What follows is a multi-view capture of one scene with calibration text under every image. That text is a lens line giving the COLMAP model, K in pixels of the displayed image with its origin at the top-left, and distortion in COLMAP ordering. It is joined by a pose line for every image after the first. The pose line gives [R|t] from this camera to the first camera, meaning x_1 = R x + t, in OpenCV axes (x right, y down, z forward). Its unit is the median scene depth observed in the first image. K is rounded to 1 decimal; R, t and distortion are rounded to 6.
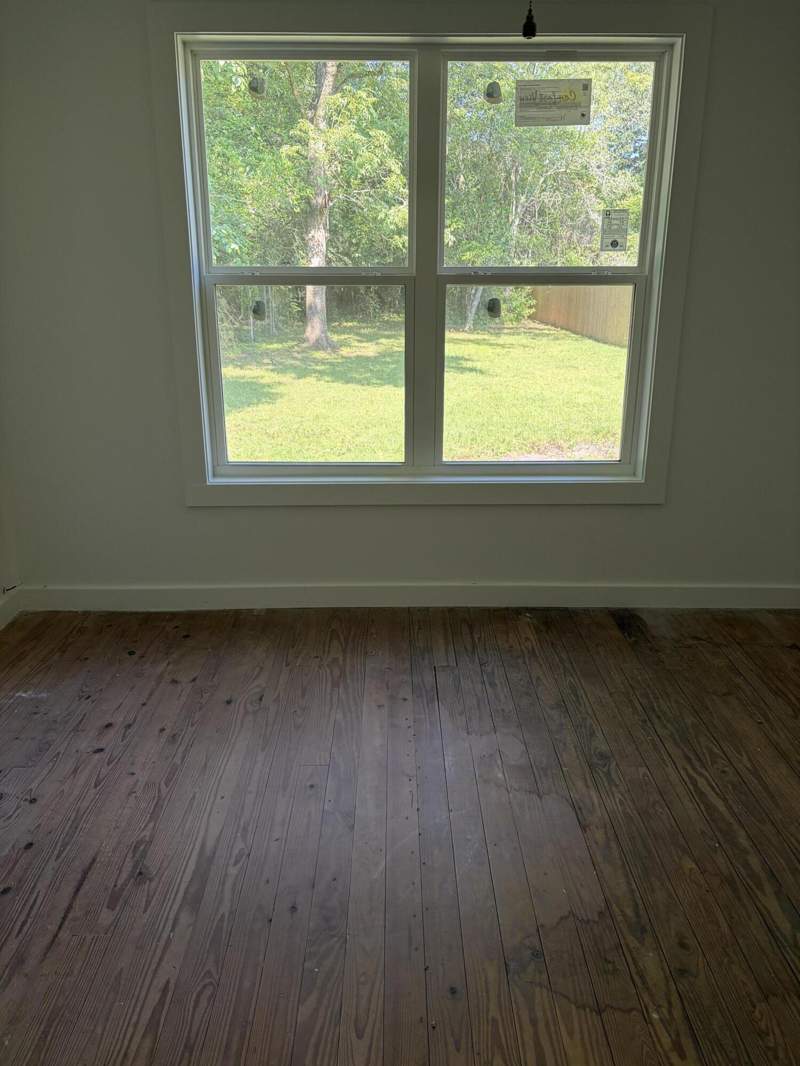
lens RADIAL K [[809.0, 0, 399.7], [0, 809.0, 534.0], [0, 0, 1]] dist [0.035514, -0.029840]
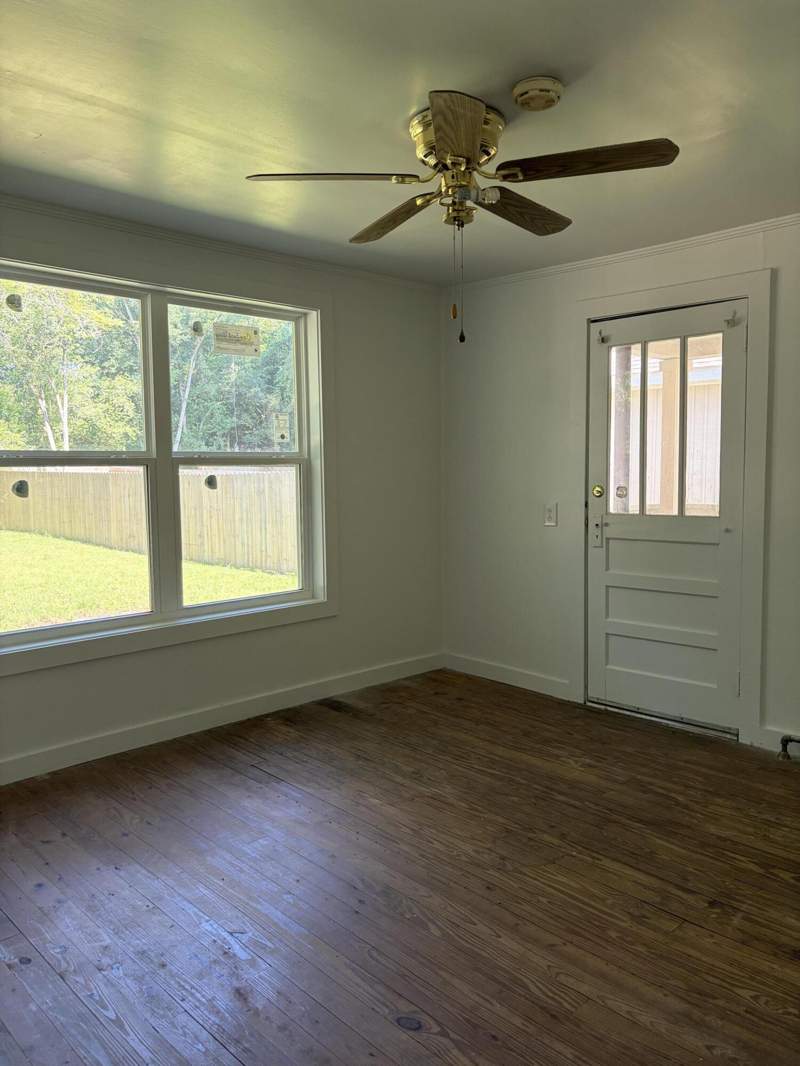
lens RADIAL K [[809.0, 0, 401.5], [0, 809.0, 531.5], [0, 0, 1]] dist [0.035514, -0.029840]
pose [[0.722103, -0.066137, 0.688617, -0.575318], [0.213376, 0.968179, -0.130765, 0.030407], [-0.658057, 0.241360, 0.713237, -0.096525]]
